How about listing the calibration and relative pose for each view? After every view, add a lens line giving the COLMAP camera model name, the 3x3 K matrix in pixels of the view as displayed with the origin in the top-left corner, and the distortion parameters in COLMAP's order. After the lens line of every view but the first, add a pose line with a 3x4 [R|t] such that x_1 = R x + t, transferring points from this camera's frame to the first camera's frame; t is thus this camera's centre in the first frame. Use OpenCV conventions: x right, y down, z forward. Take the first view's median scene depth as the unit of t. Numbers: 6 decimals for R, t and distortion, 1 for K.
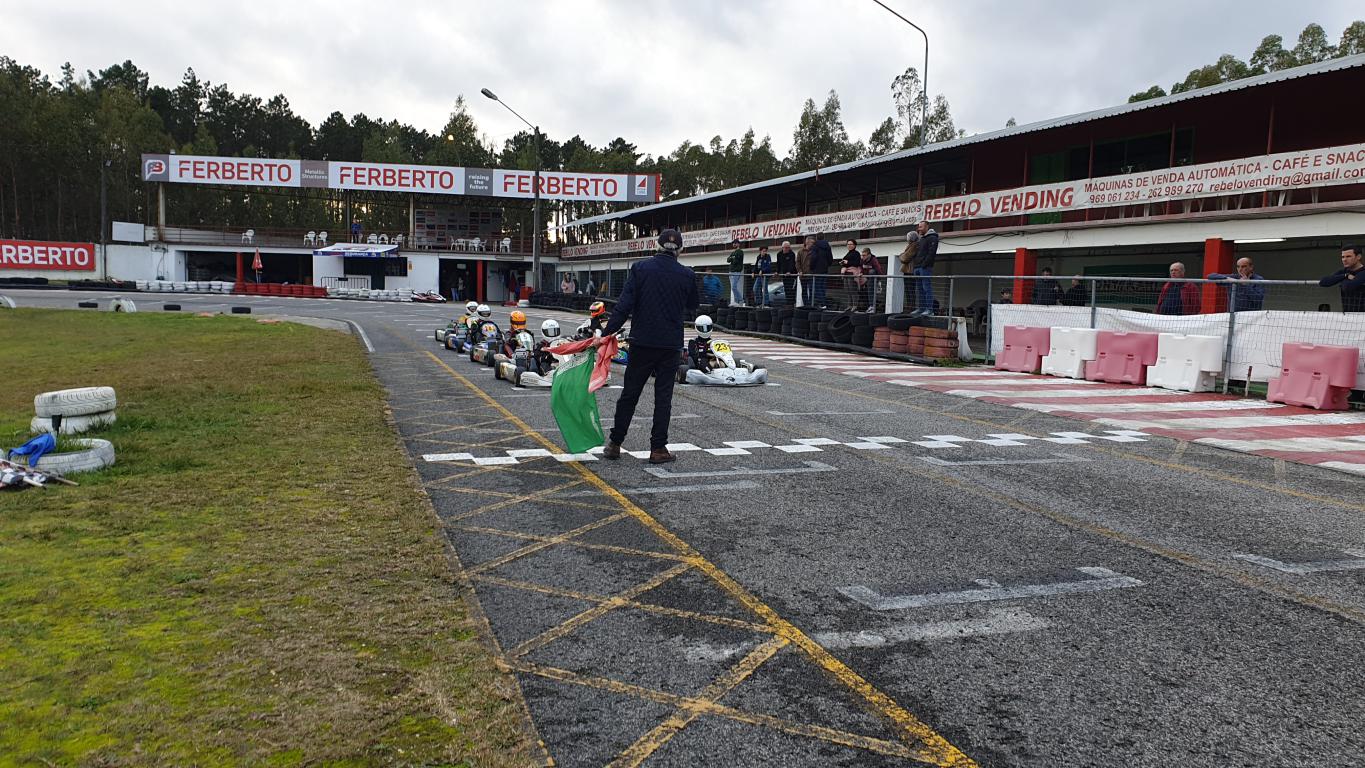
lens RADIAL K [[1041.3, 0, 682.5], [0, 1041.3, 384.0], [0, 0, 1]] dist [0.077261, -0.221243]
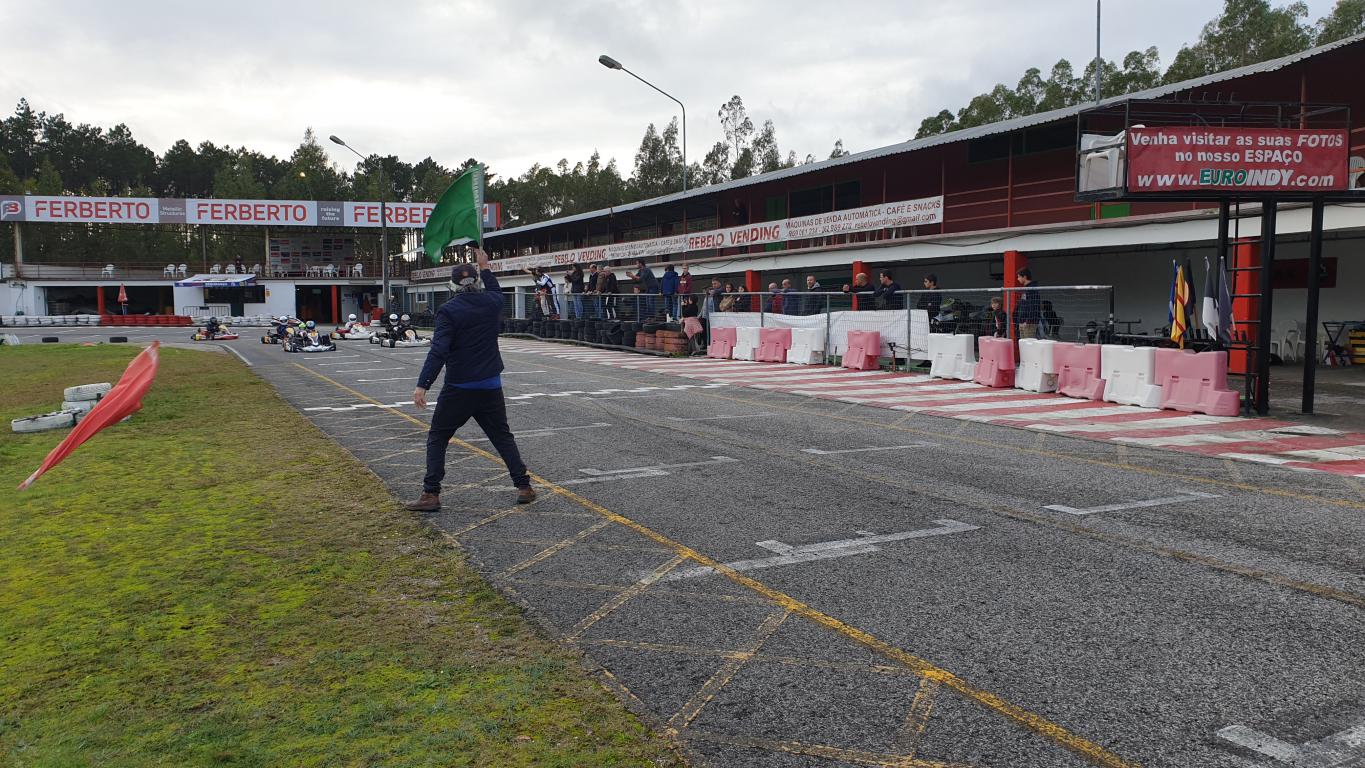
lens RADIAL K [[1040.0, 0, 682.5], [0, 1040.0, 384.0], [0, 0, 1]] dist [-0.005905, 0.005955]
pose [[0.991014, -0.043739, 0.126407, 0.023164], [0.045250, 0.998934, -0.009101, 0.009270], [-0.125874, 0.014739, 0.991937, -0.113691]]
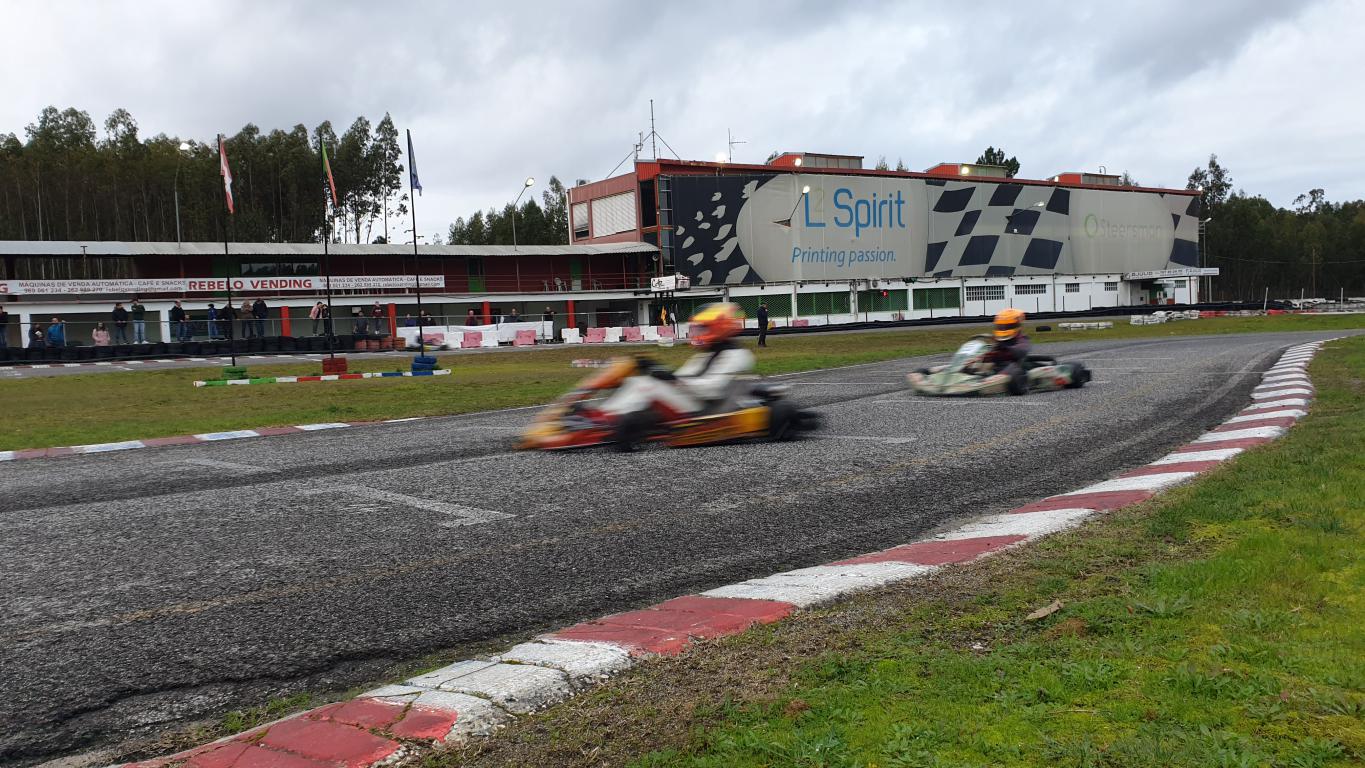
lens RADIAL K [[1058.6, 0, 674.6], [0, 1058.6, 376.9], [0, 0, 1]] dist [0.030857, 0.006018]
pose [[-0.269660, -0.039113, 0.962161, -0.694936], [0.136432, 0.987544, 0.078382, -0.019116], [-0.953242, 0.152406, -0.260964, 0.306138]]
